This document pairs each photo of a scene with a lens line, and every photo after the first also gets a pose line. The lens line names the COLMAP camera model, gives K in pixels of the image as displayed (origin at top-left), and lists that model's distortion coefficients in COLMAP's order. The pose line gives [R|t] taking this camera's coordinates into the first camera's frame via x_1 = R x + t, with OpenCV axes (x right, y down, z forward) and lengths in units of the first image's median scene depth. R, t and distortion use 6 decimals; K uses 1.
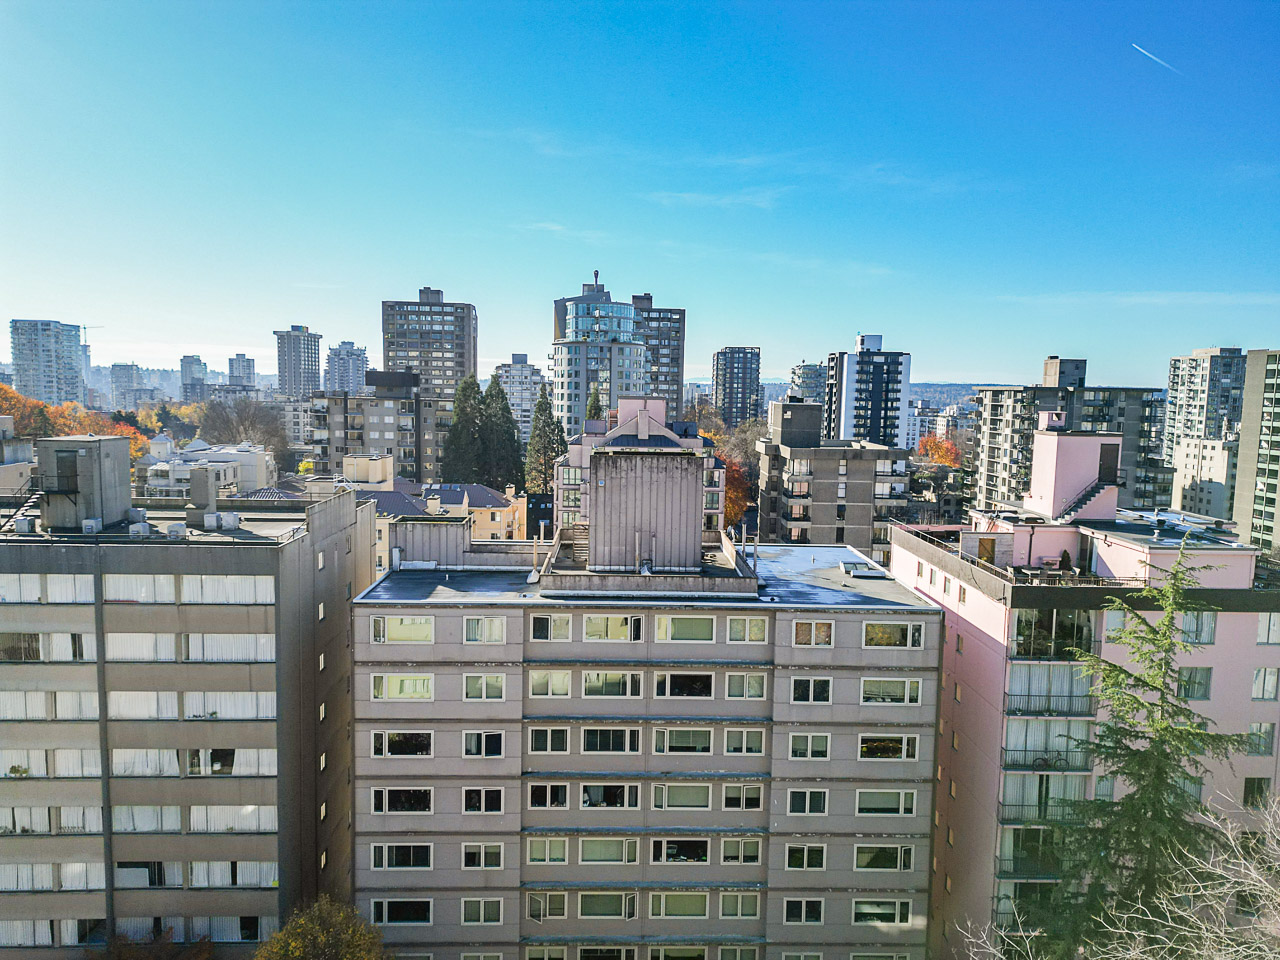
lens RADIAL K [[890.7, 0, 641.0], [0, 890.7, 475.6], [0, 0, 1]] dist [0.076078, -0.076760]
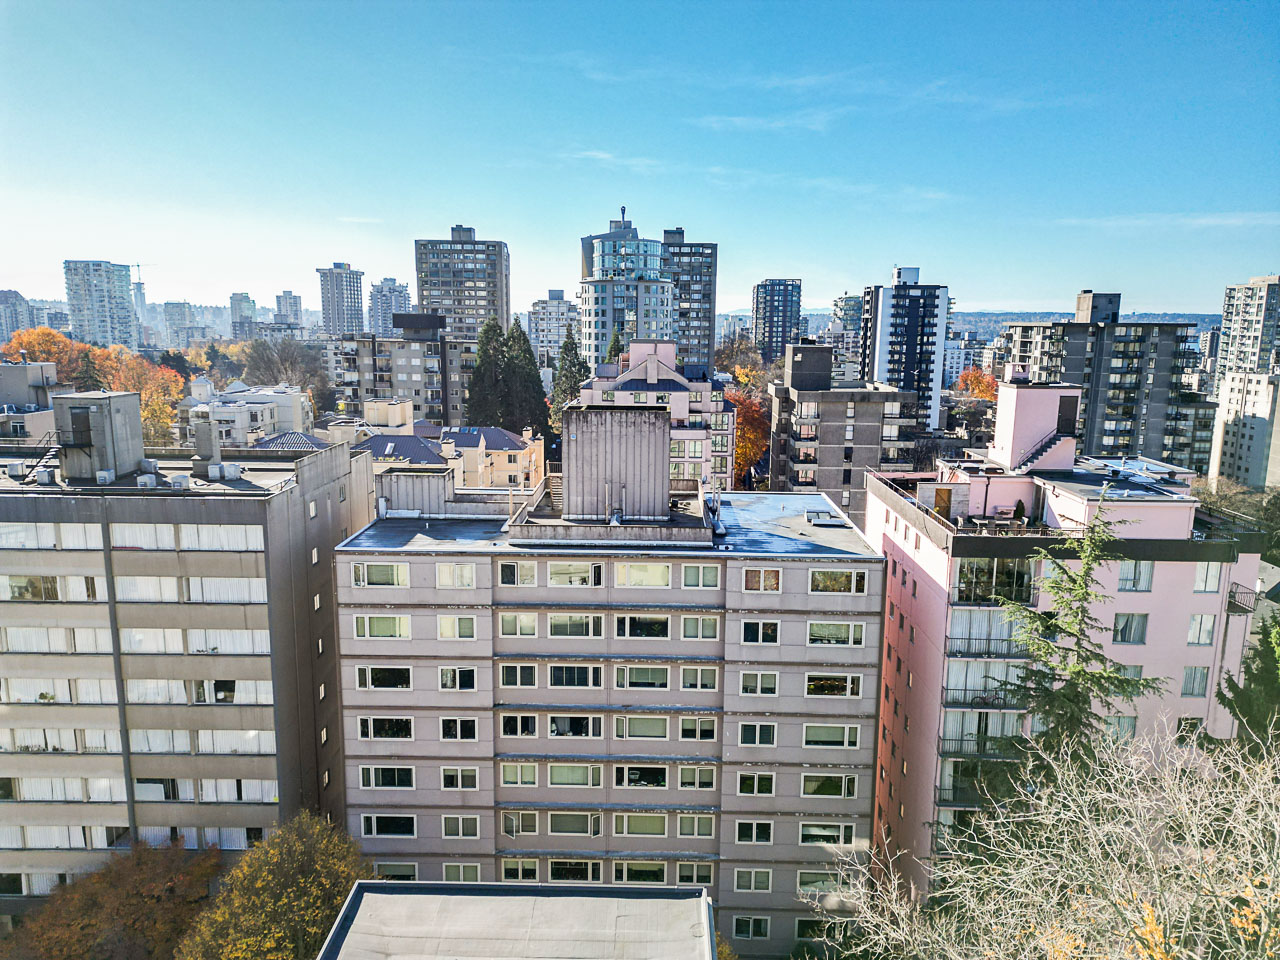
lens RADIAL K [[890.7, 0, 641.0], [0, 890.7, 475.6], [0, 0, 1]] dist [0.076078, -0.076760]
pose [[0.998695, -0.000582, -0.051062, 0.098571], [0.004343, 0.997281, 0.073571, -0.025110], [0.050880, -0.073697, 0.995982, -0.052169]]
